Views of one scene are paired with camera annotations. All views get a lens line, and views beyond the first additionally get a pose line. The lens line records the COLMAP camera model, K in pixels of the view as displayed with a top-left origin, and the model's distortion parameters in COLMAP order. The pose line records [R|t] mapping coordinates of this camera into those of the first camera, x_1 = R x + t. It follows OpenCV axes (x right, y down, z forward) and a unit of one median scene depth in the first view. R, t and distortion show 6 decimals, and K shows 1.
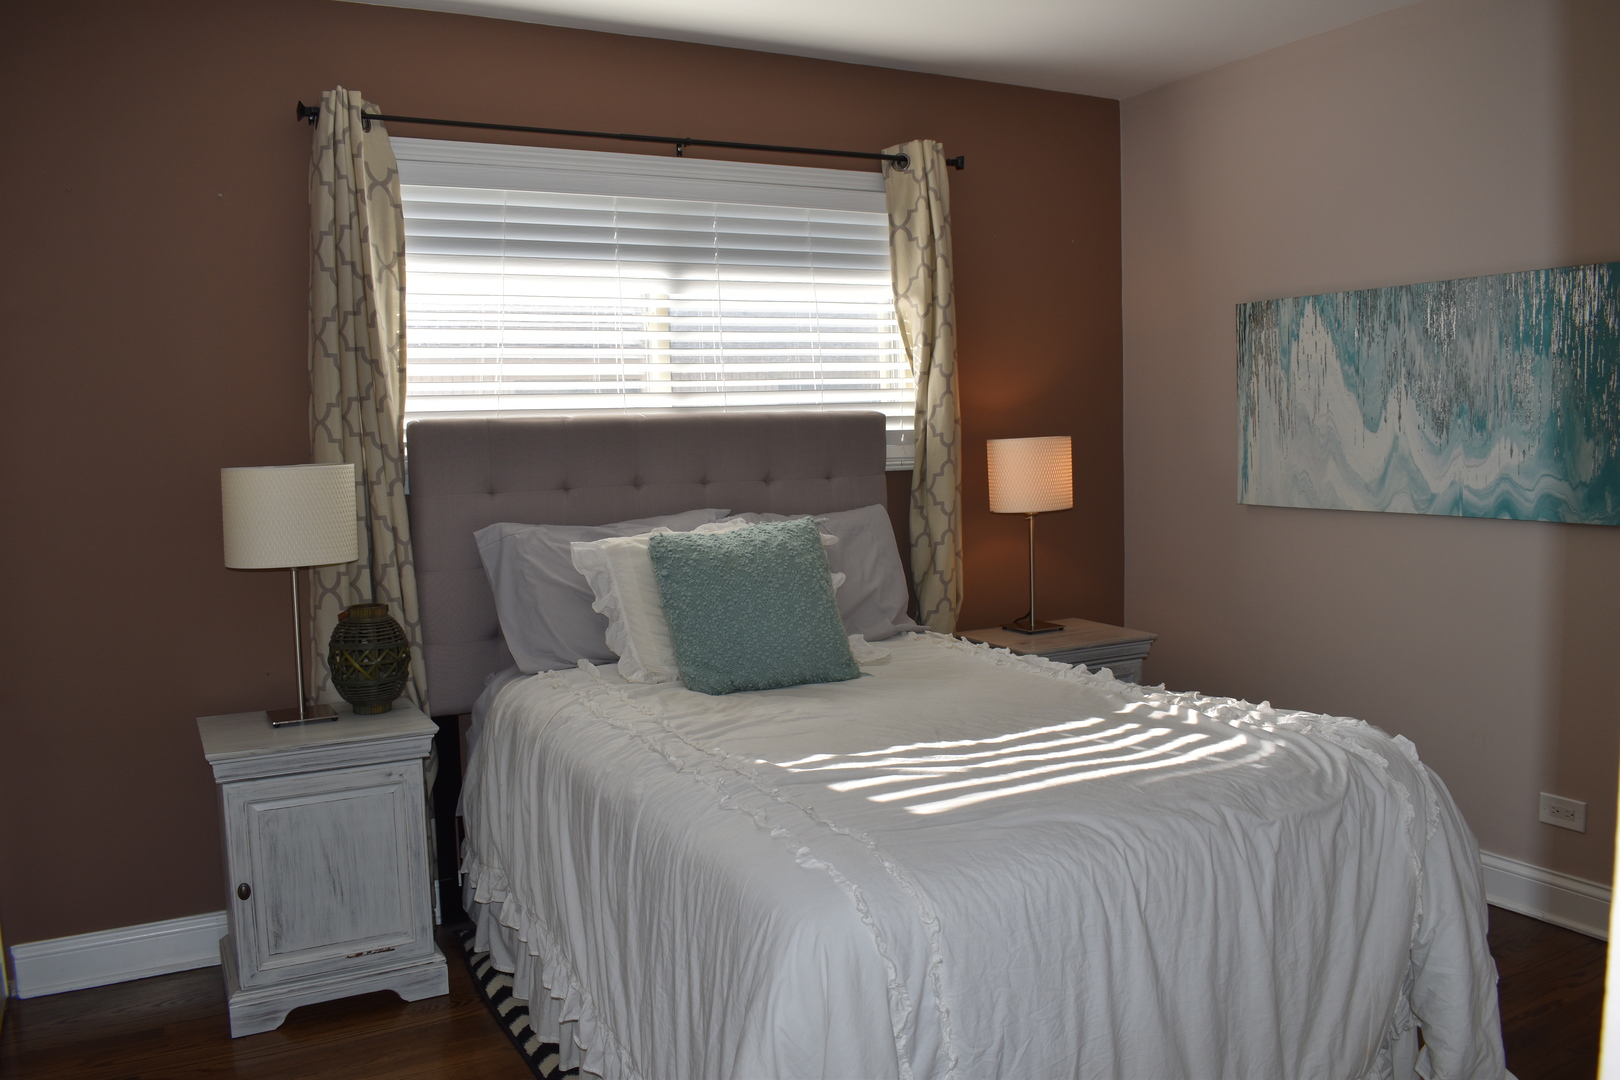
lens RADIAL K [[1267.2, 0, 825.4], [0, 1267.2, 542.2], [0, 0, 1]] dist [-0.101079, 0.024582]
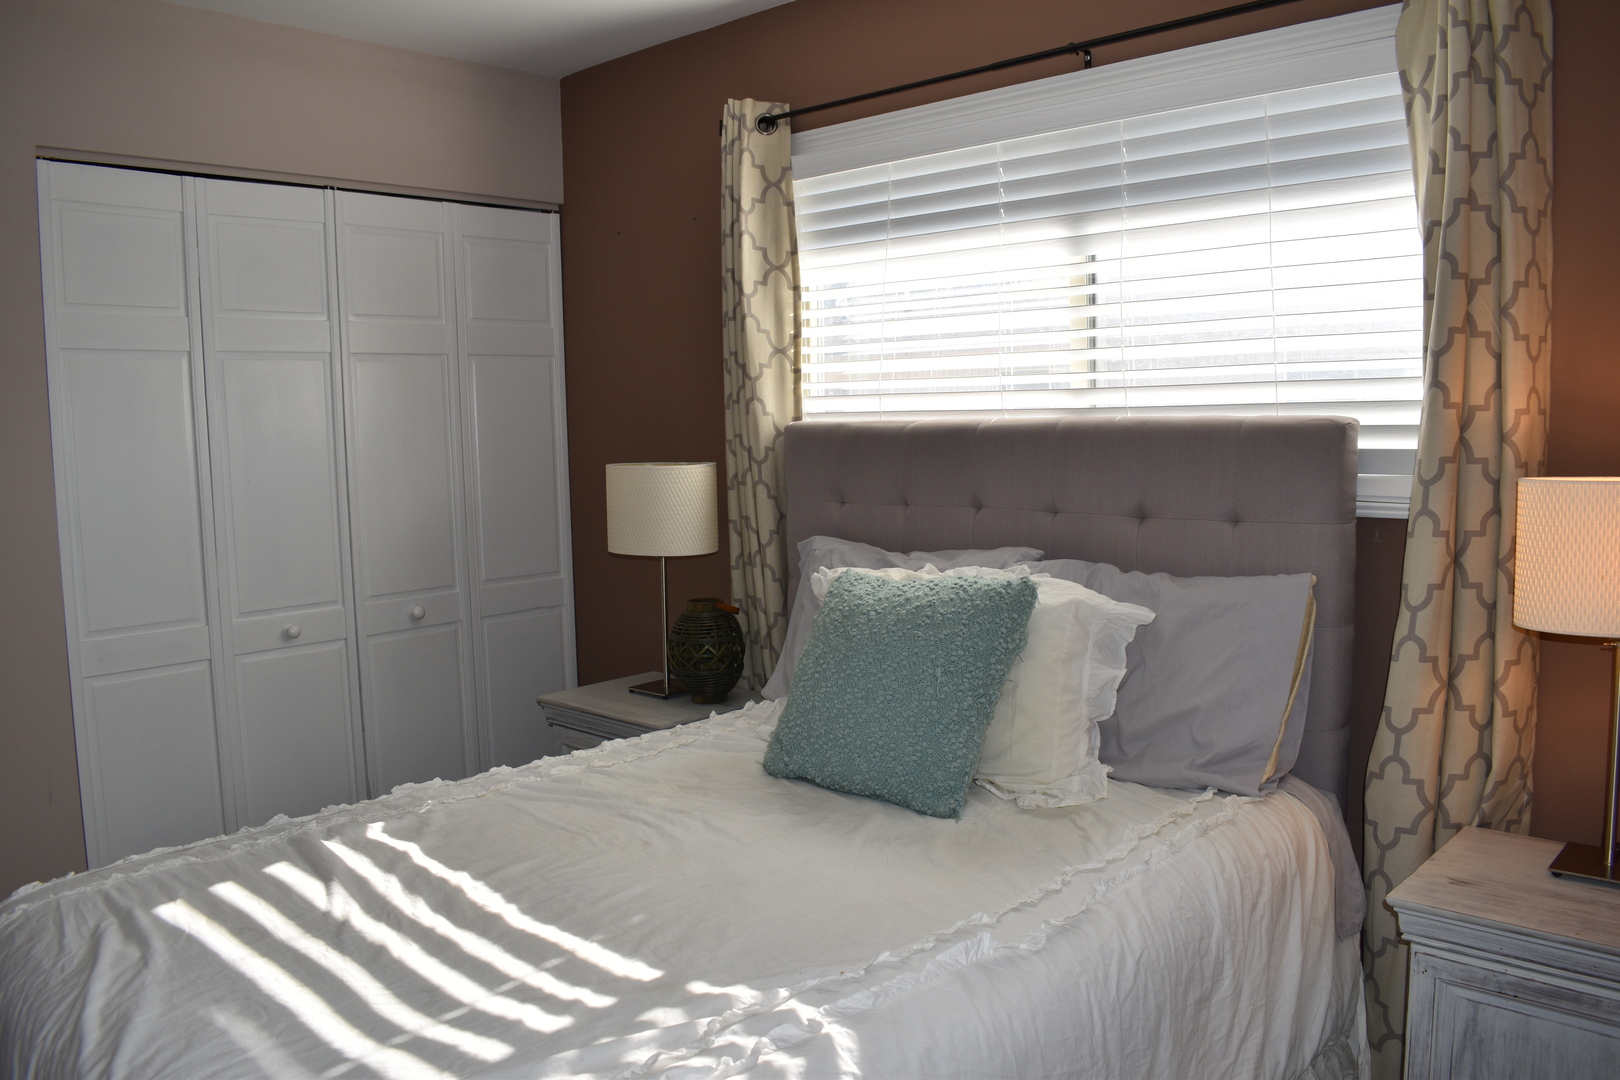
lens RADIAL K [[1267.2, 0, 820.2], [0, 1267.2, 534.3], [0, 0, 1]] dist [-0.101079, 0.024582]
pose [[0.327916, 0.101576, -0.939230, 0.554545], [-0.076789, 0.993779, 0.080666, -0.083158], [0.941581, 0.045670, 0.333676, 0.627660]]
